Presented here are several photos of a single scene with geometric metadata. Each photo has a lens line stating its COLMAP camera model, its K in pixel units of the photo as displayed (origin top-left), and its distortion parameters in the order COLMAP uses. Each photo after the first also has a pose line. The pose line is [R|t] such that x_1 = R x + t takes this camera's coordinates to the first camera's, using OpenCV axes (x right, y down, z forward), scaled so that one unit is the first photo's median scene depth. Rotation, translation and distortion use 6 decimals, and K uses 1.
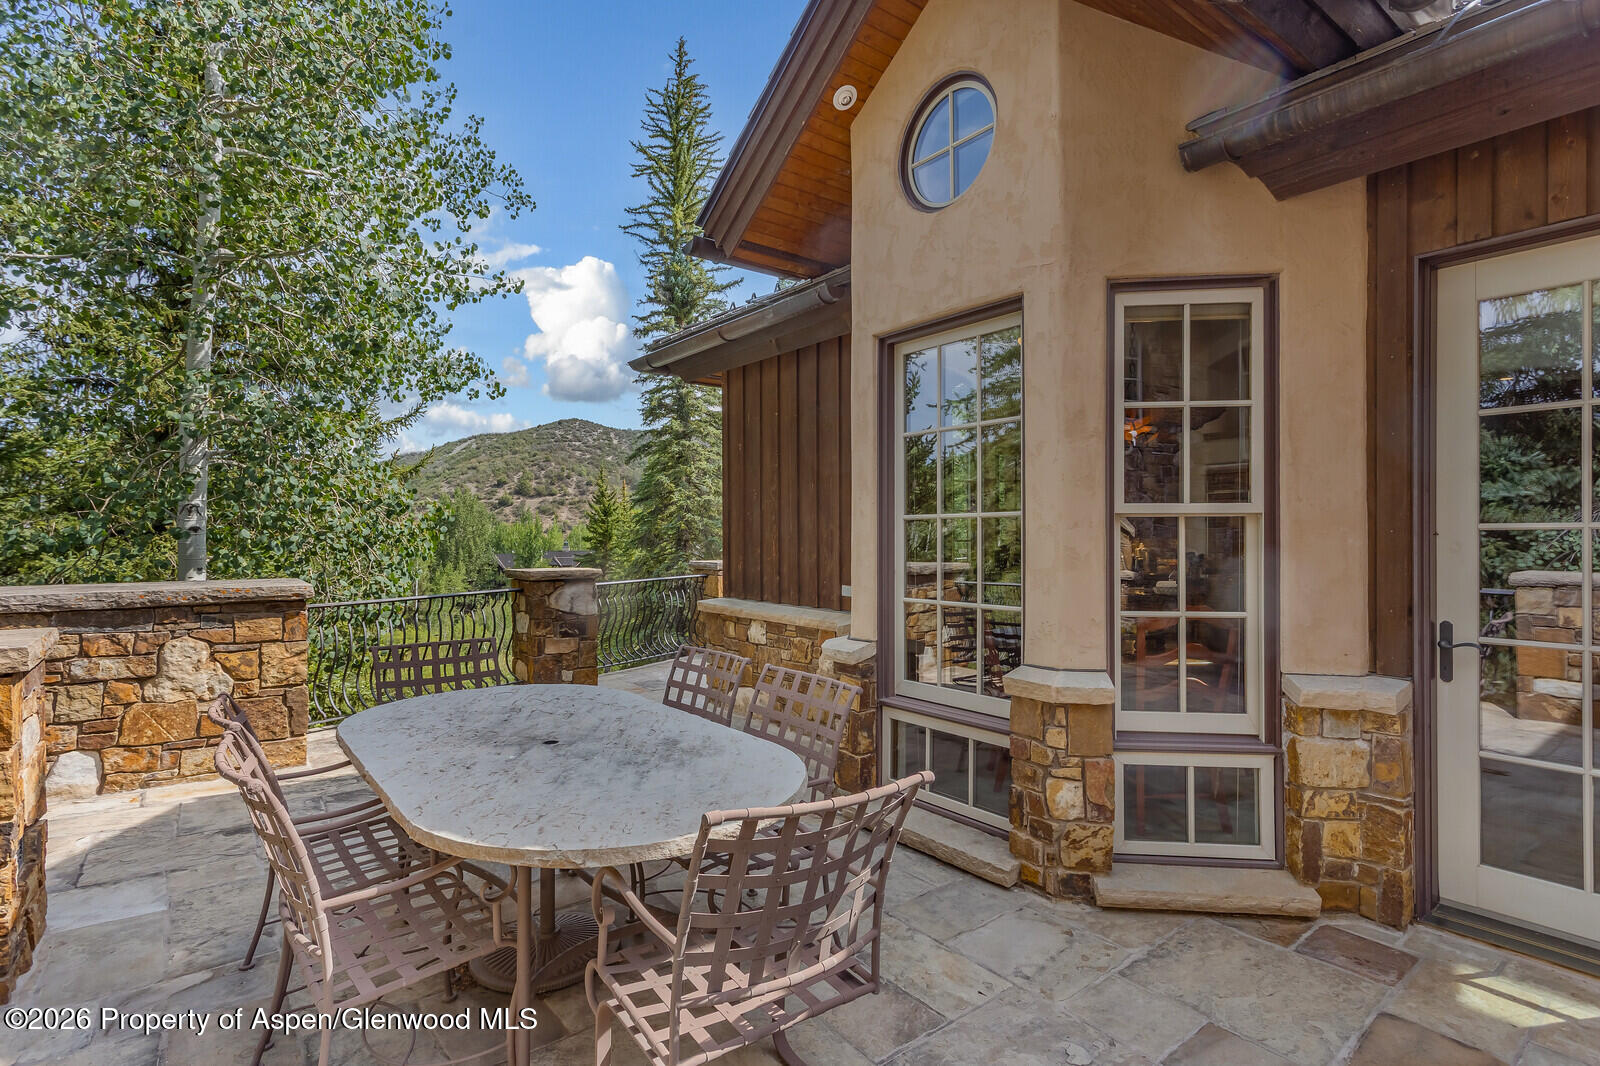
lens RADIAL K [[780.6, 0, 802.4], [0, 780.6, 537.9], [0, 0, 1]] dist [0.006173, 0.002582]
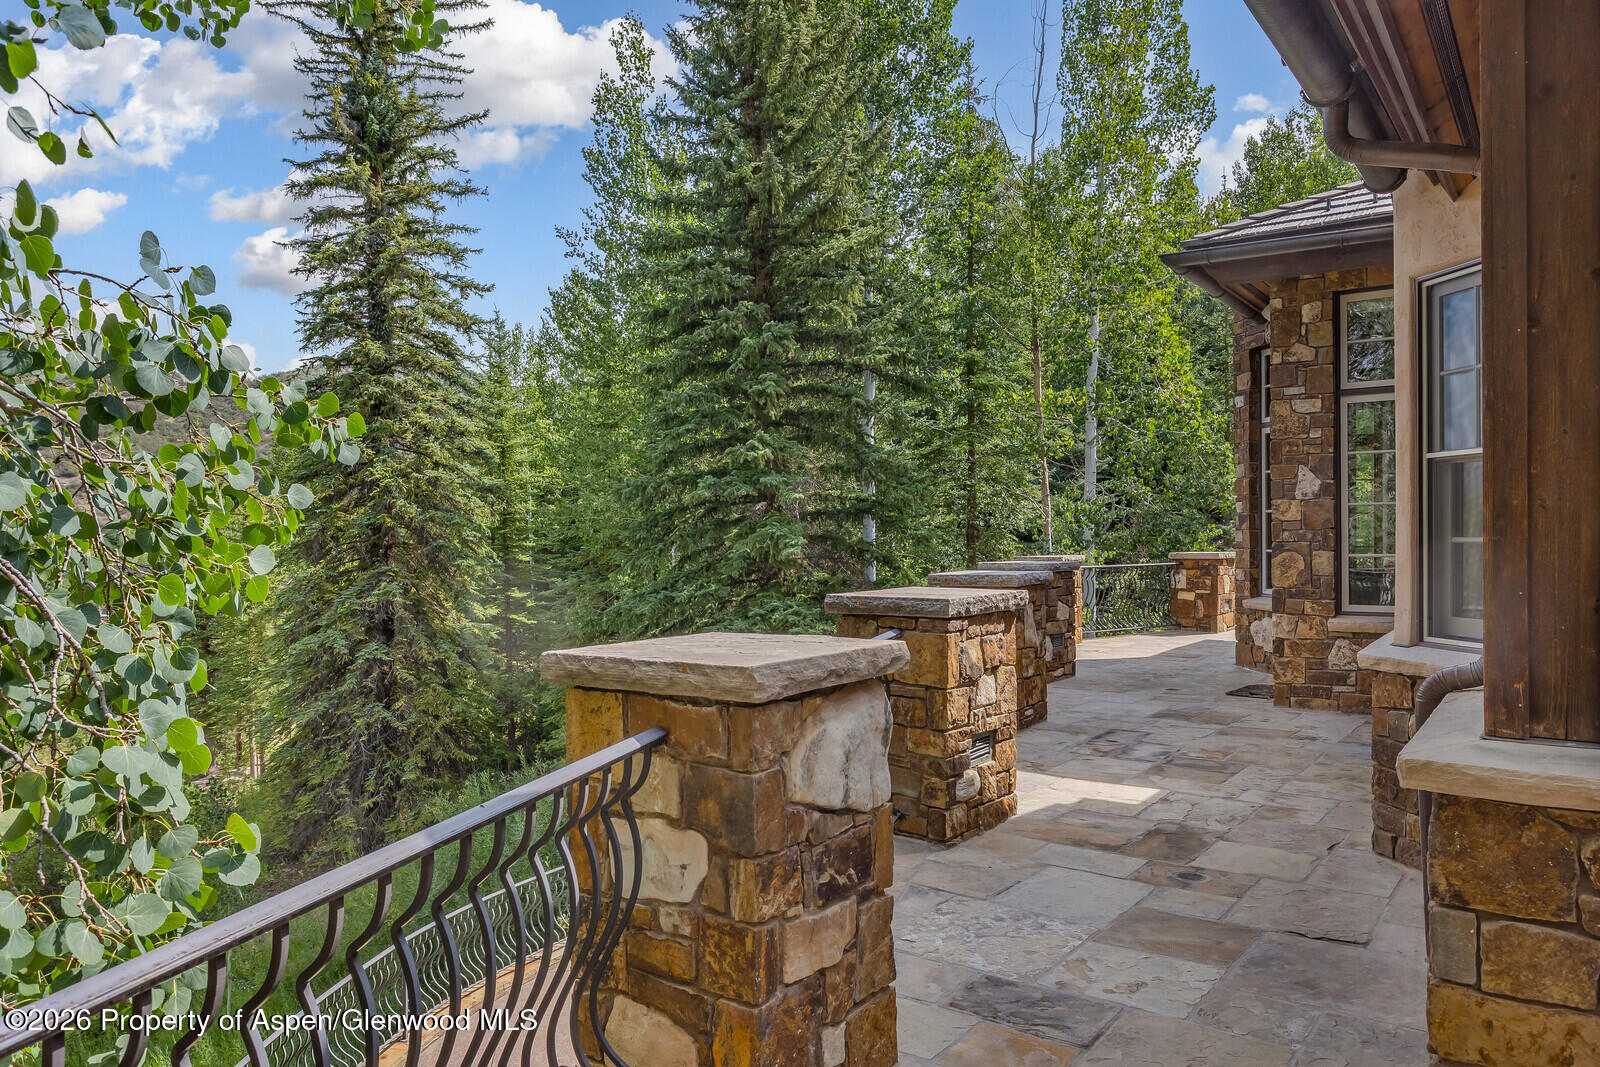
lens RADIAL K [[1092.7, 0, 807.4], [0, 1092.7, 531.0], [0, 0, 1]] dist [0.005757, 0.001302]
pose [[0.959911, -0.004892, 0.280264, -0.074571], [0.007372, 0.999942, -0.007795, 0.000524], [-0.280210, 0.009548, 0.959891, 0.115496]]
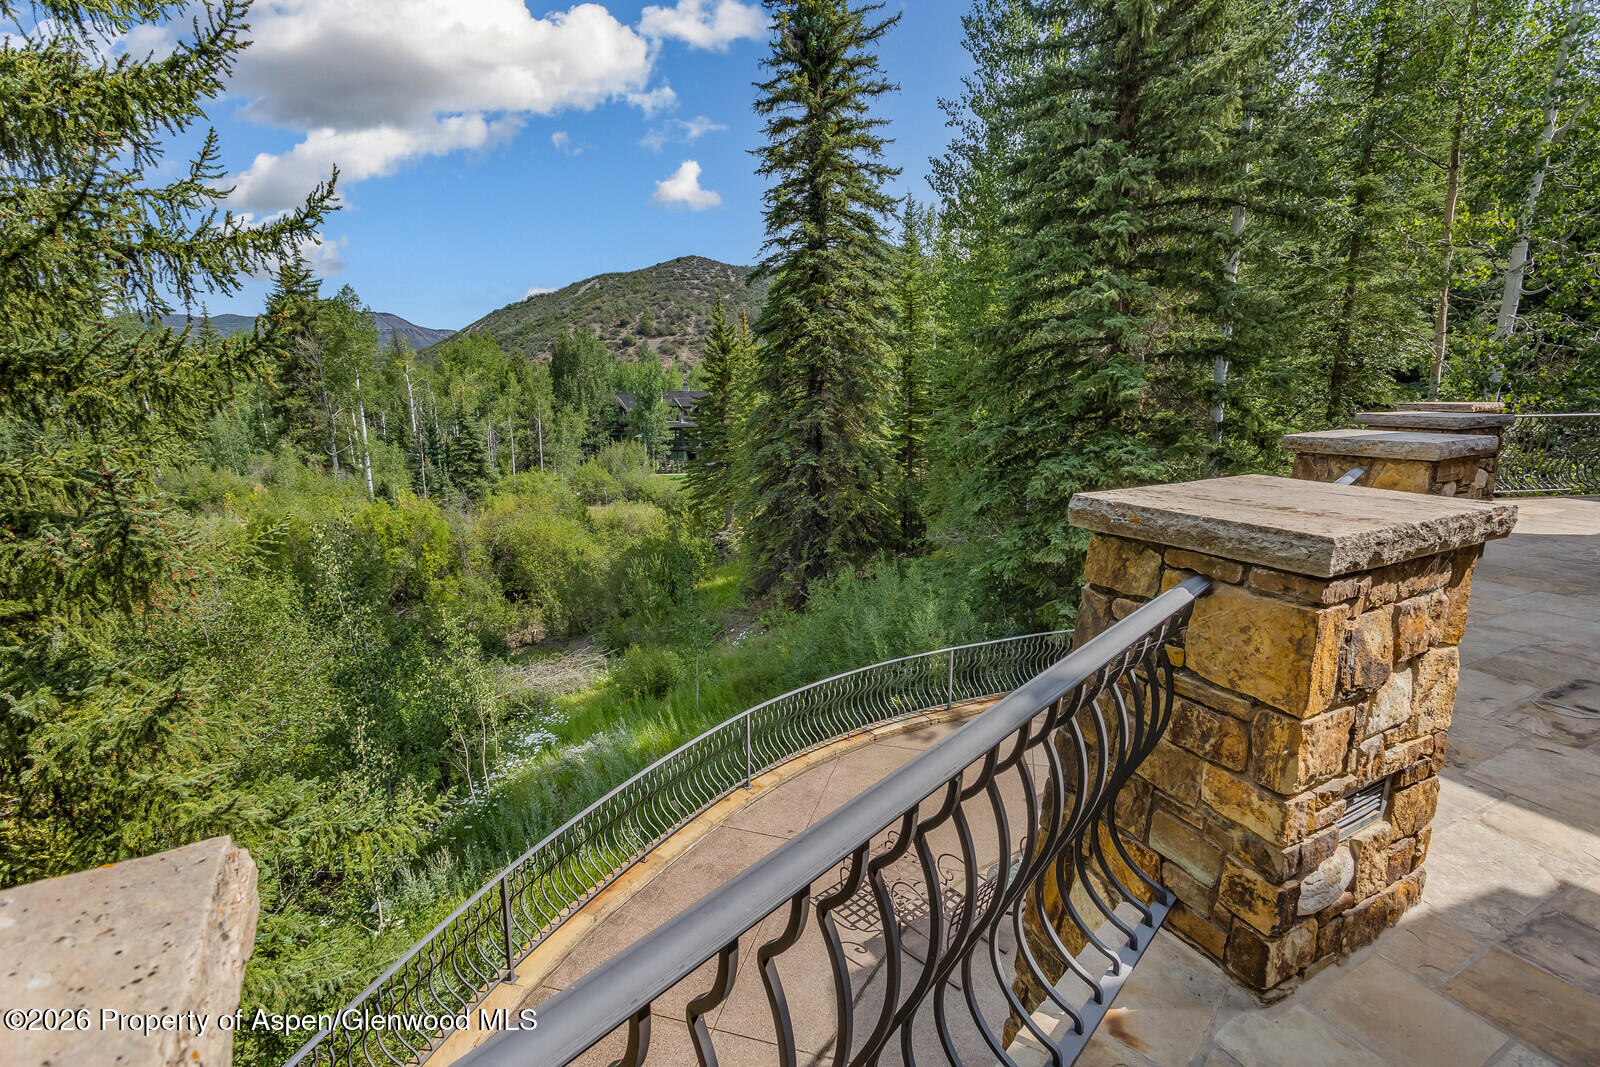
lens RADIAL K [[780.6, 0, 795.1], [0, 780.6, 521.7], [0, 0, 1]] dist [0.006173, 0.002582]
pose [[0.987465, 0.028052, -0.155325, -0.045652], [0.000575, 0.983434, 0.181265, -0.000791], [0.157836, -0.179082, 0.971091, 0.186477]]
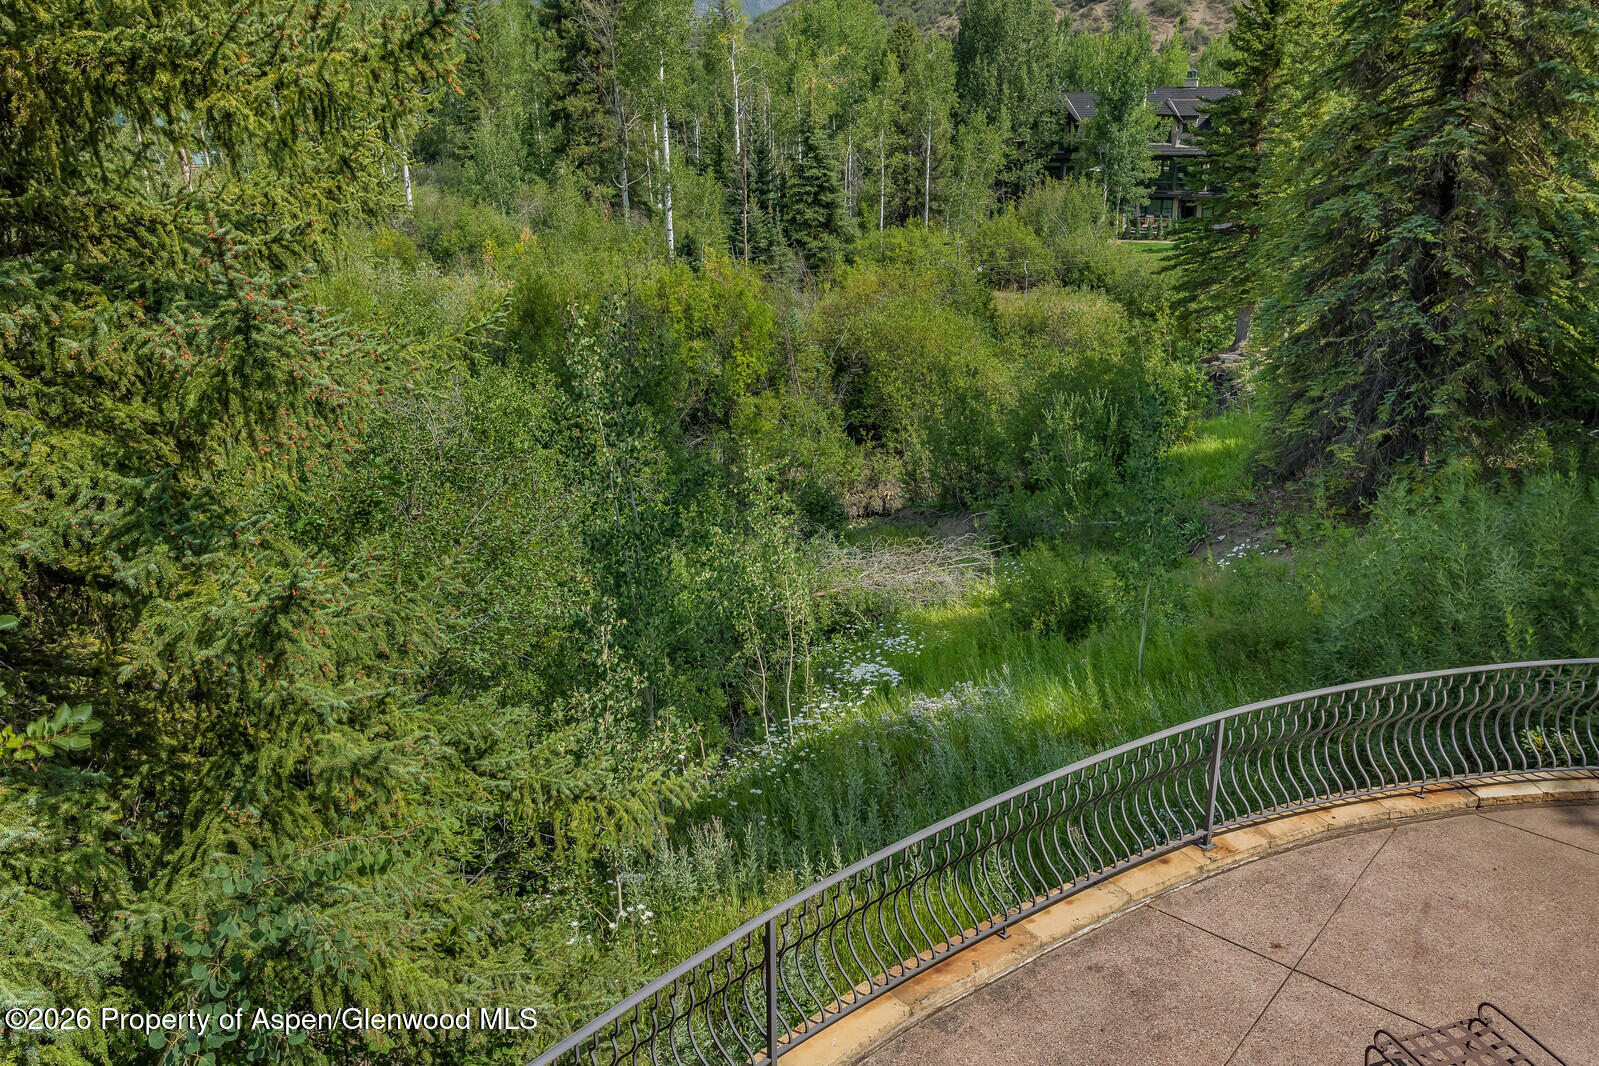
lens RADIAL K [[1331.4, 0, 791.2], [0, 1331.4, 533.2], [0, 0, 1]] dist [0.013177, -0.006745]
pose [[0.840075, 0.176451, -0.512970, -0.047690], [0.004940, 0.943092, 0.332495, -0.001920], [0.542447, -0.281855, 0.791397, 0.201864]]
